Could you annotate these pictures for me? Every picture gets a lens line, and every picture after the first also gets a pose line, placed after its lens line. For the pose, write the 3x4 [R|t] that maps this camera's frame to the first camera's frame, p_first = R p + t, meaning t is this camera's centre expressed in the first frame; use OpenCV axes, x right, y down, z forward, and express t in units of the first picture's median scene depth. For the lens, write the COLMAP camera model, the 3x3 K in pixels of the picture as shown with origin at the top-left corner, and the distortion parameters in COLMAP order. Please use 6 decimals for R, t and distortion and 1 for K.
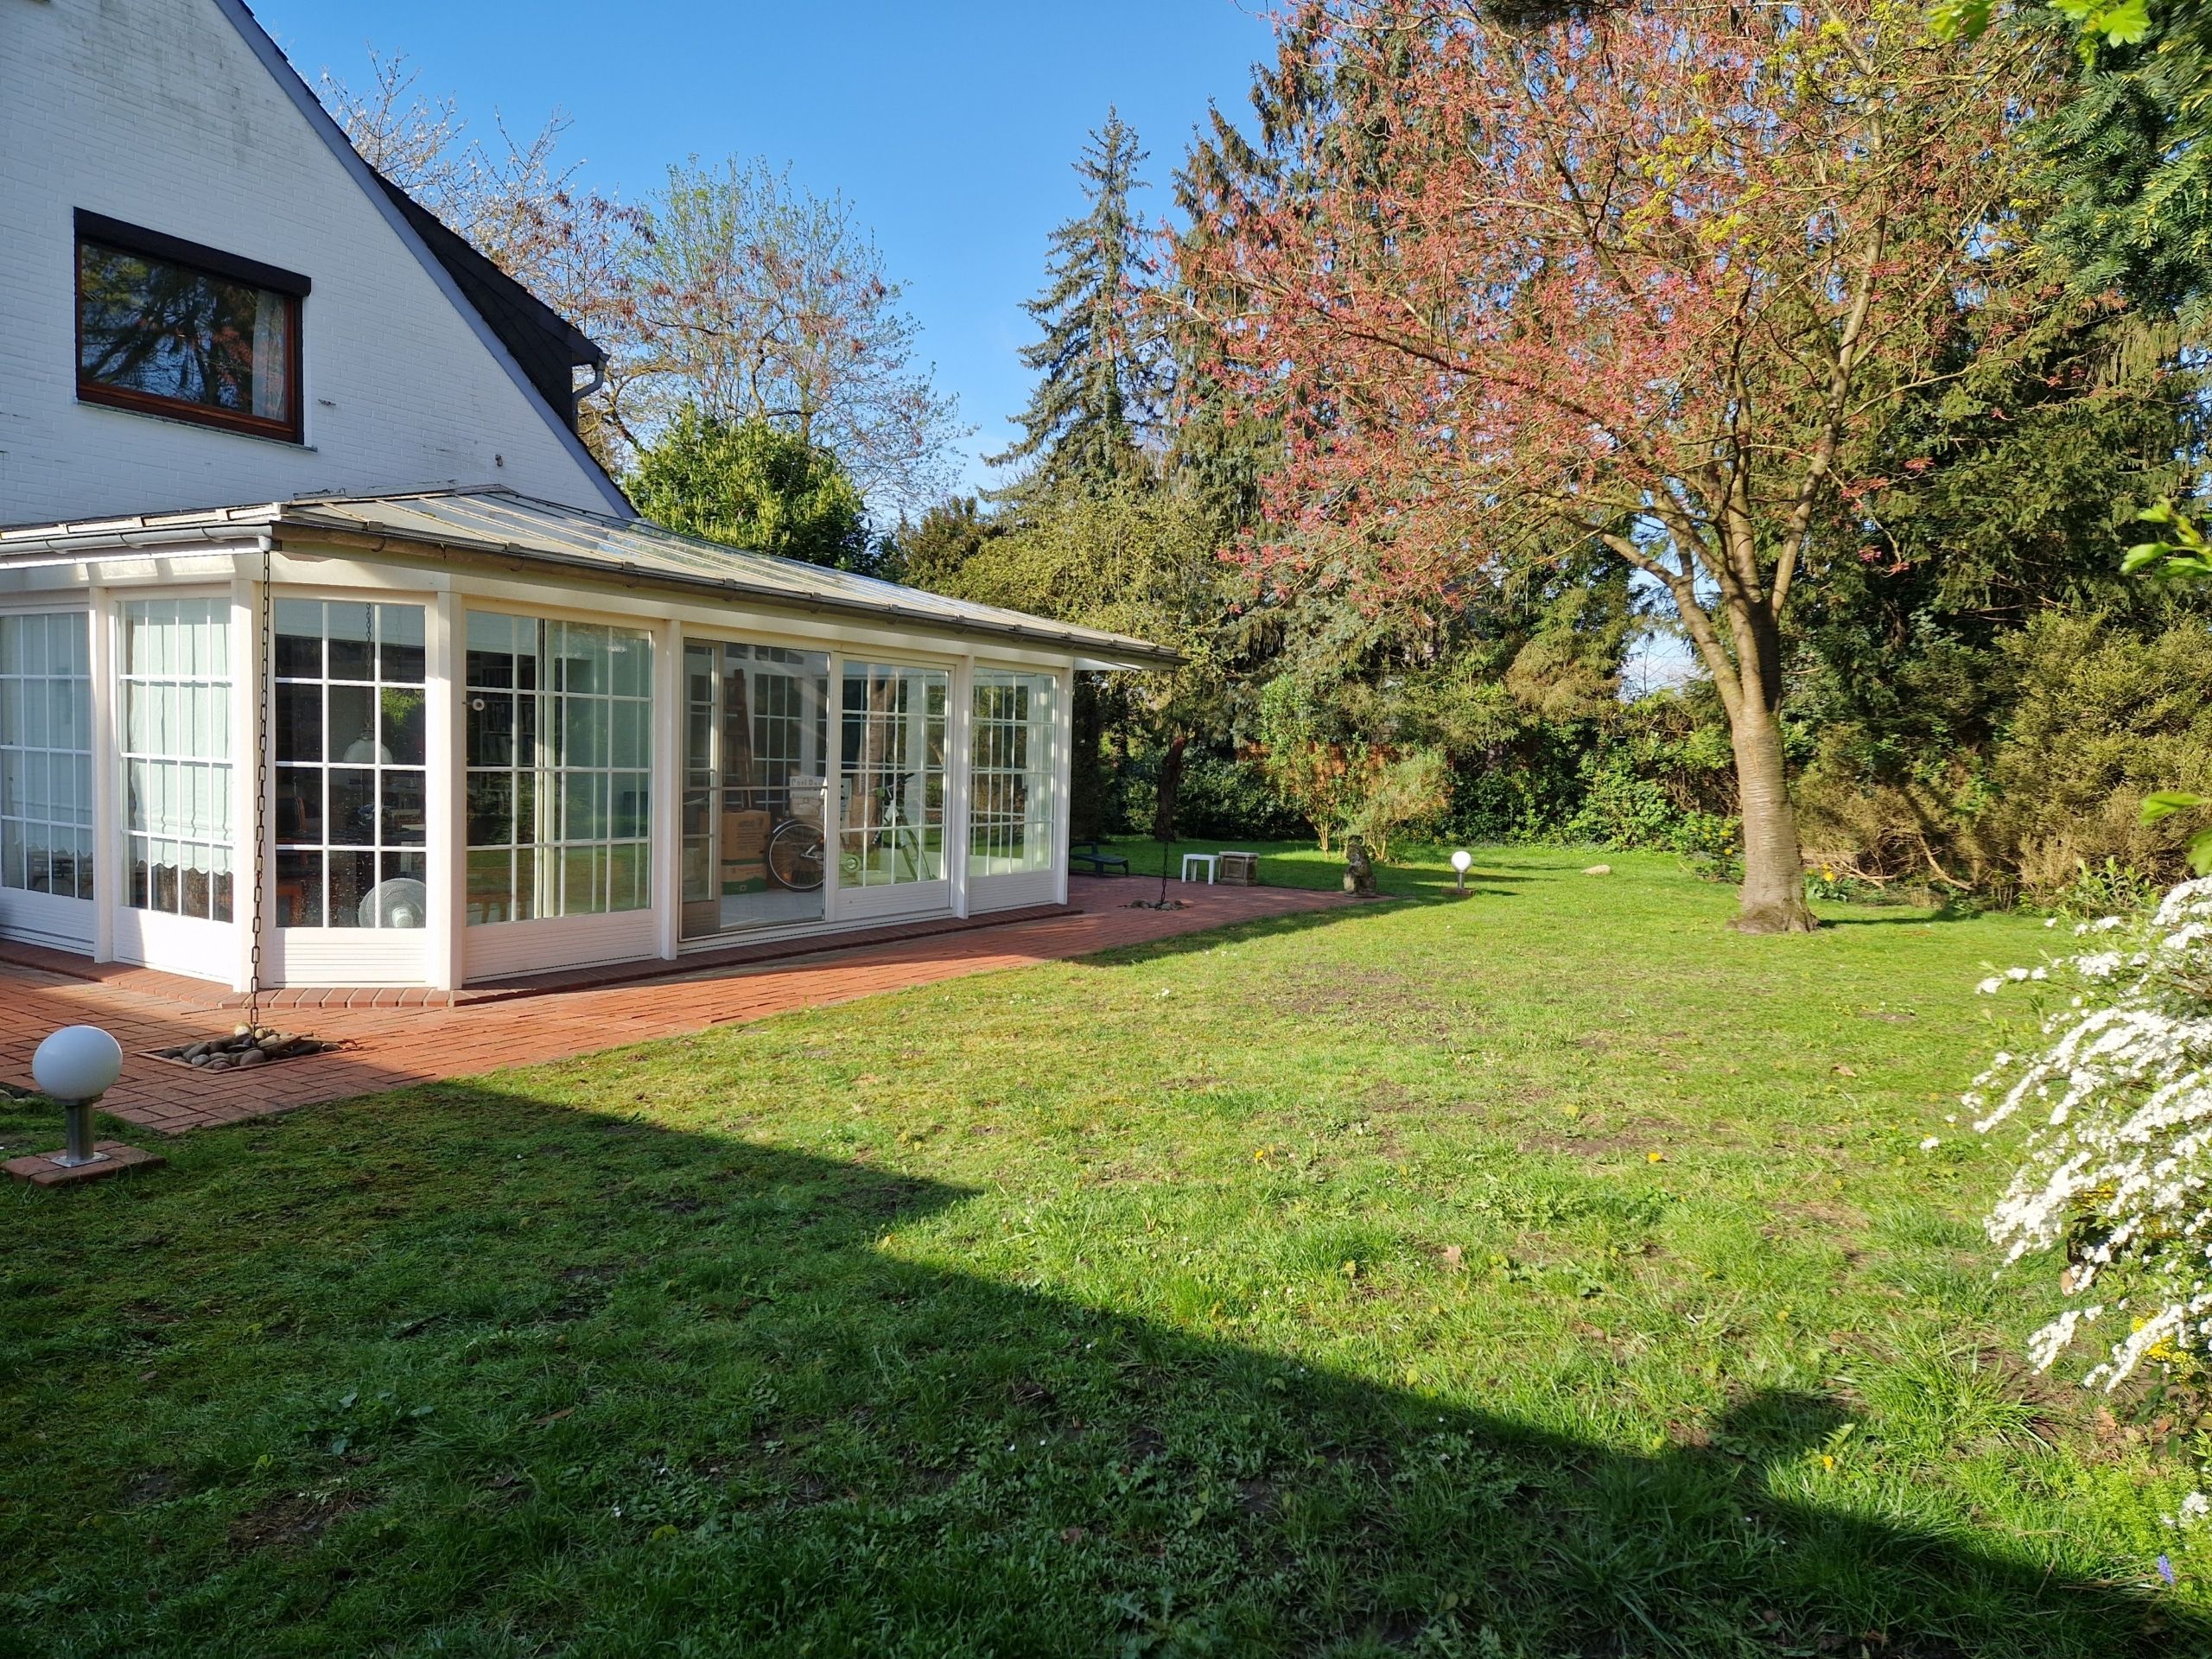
lens RADIAL K [[1428.8, 0, 1106.0], [0, 1428.8, 829.5], [0, 0, 1]] dist [0.076003, -0.053178]
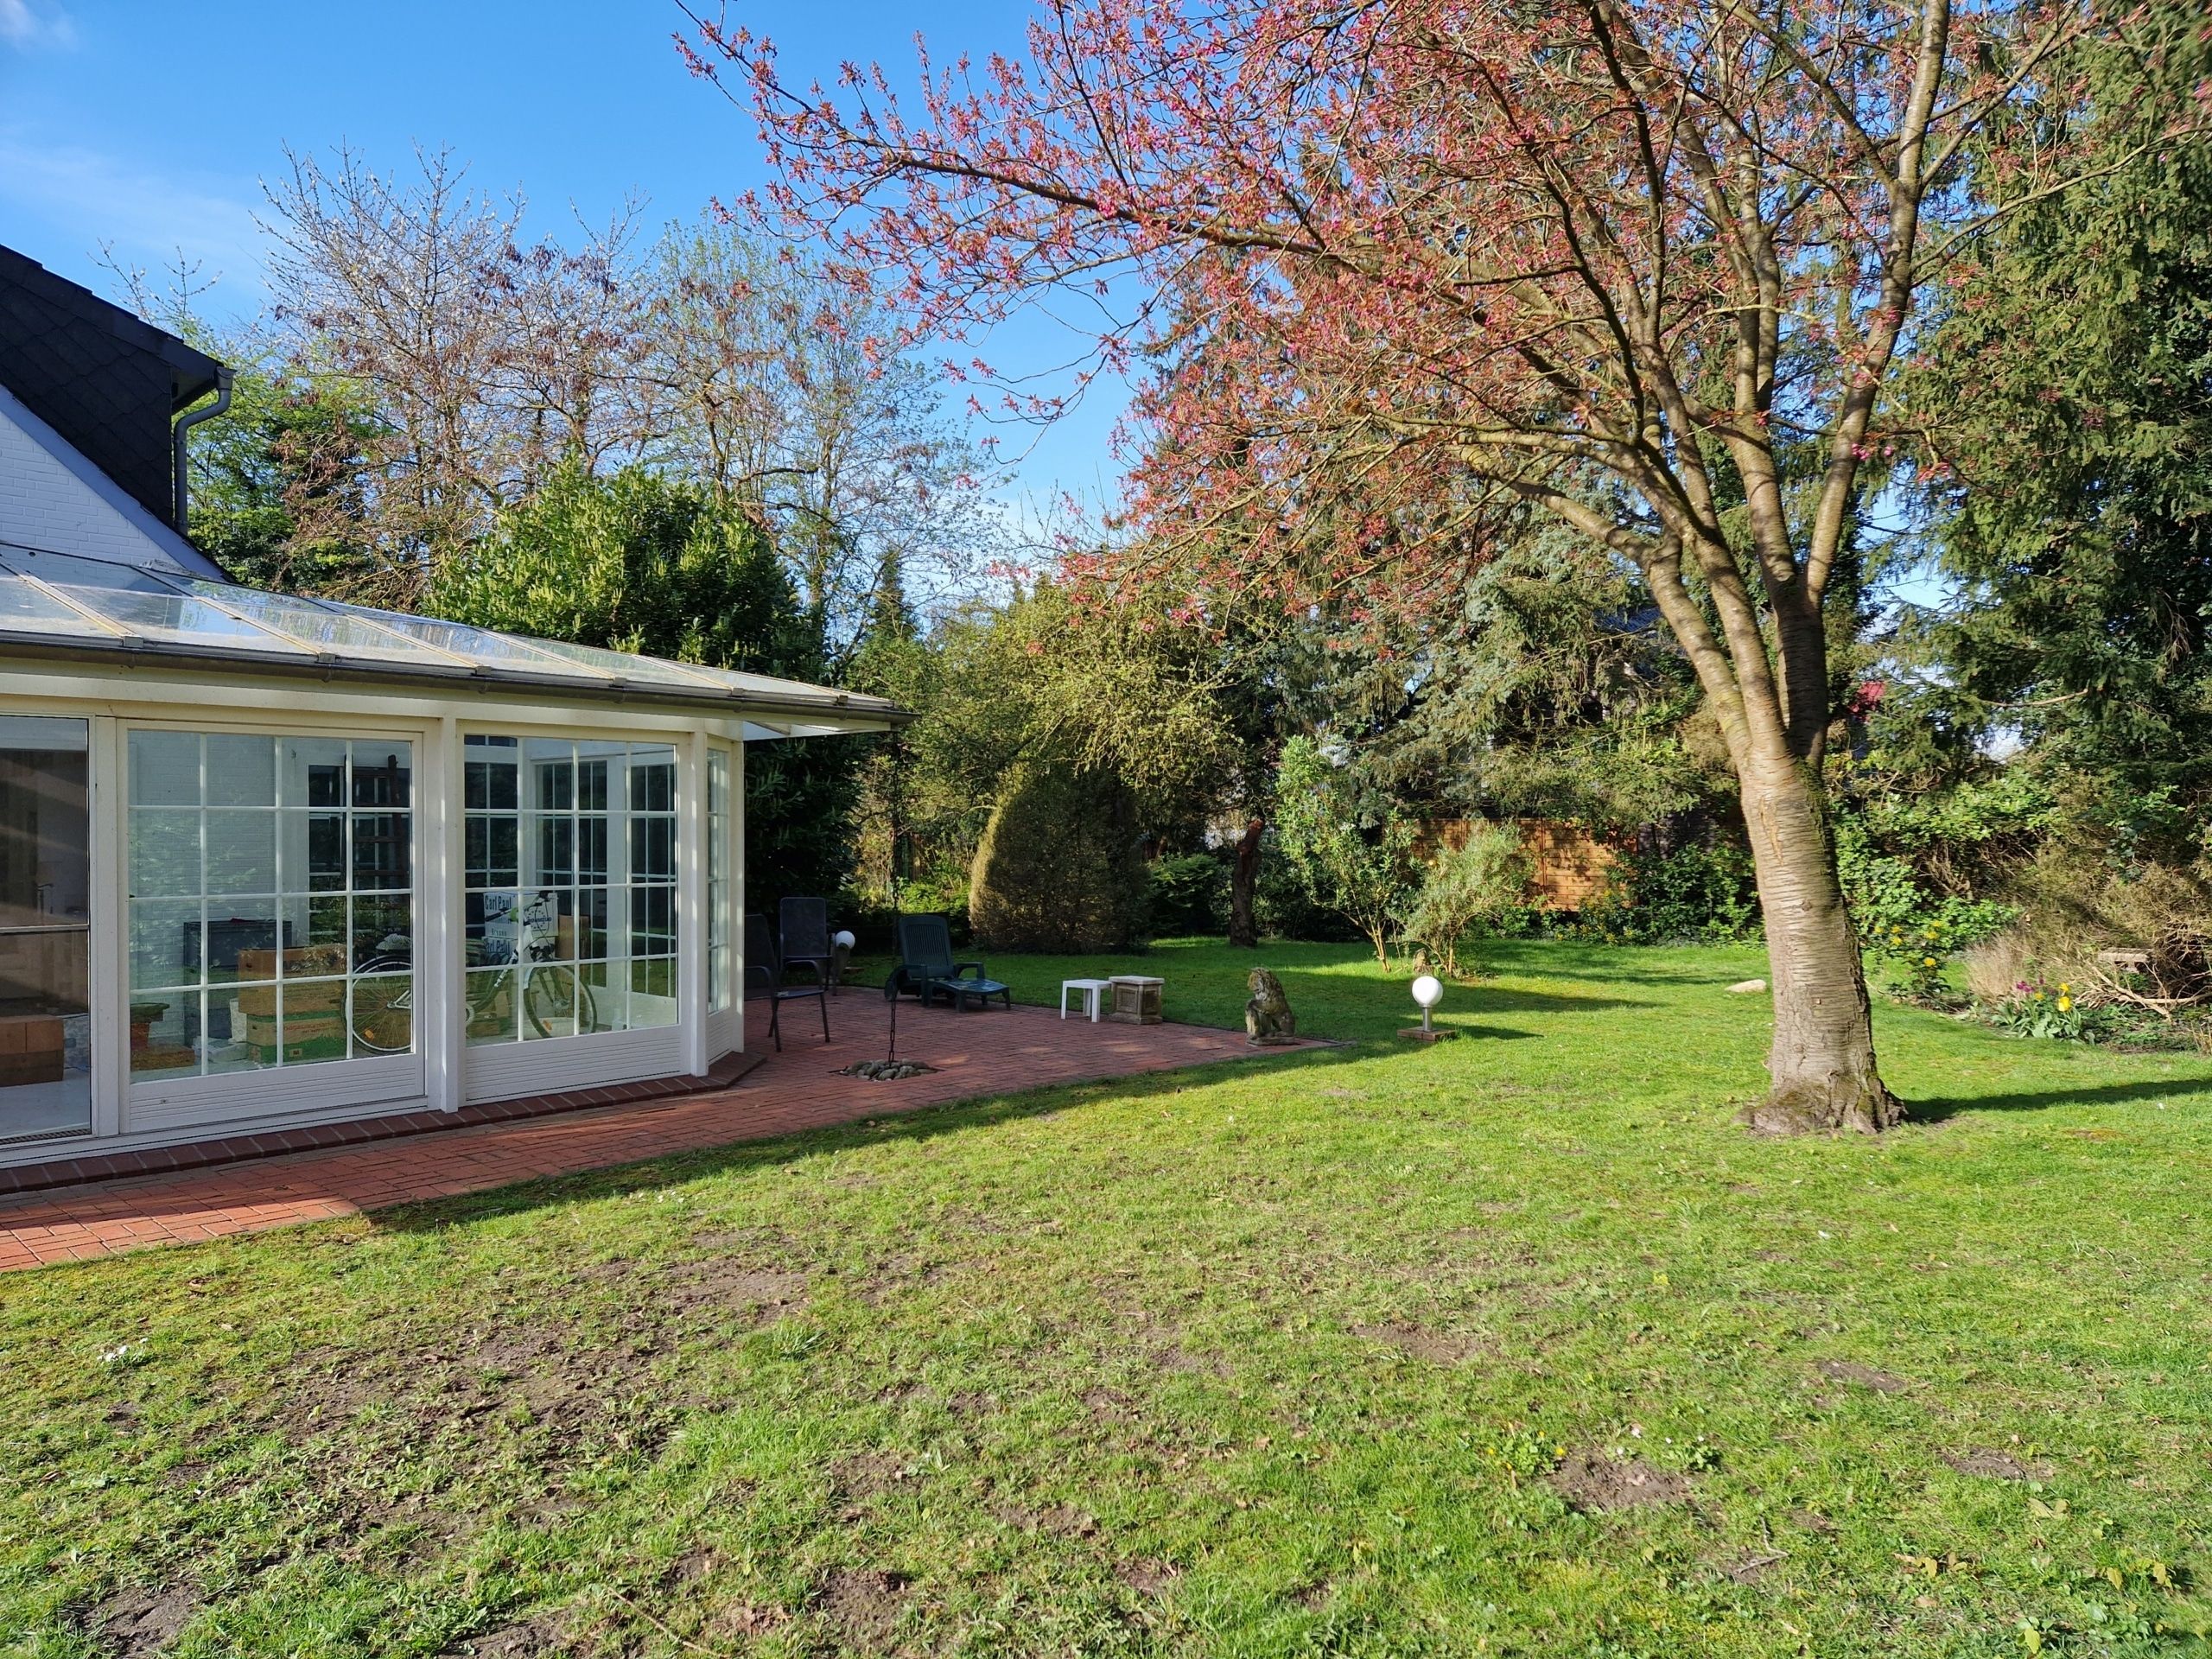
lens RADIAL K [[1428.8, 0, 1106.0], [0, 1428.8, 829.5], [0, 0, 1]] dist [0.076003, -0.053178]
pose [[0.974661, -0.031798, -0.221417, 0.196579], [0.018446, 0.997899, -0.062112, -0.011768], [0.222927, 0.056454, 0.973199, 0.223713]]
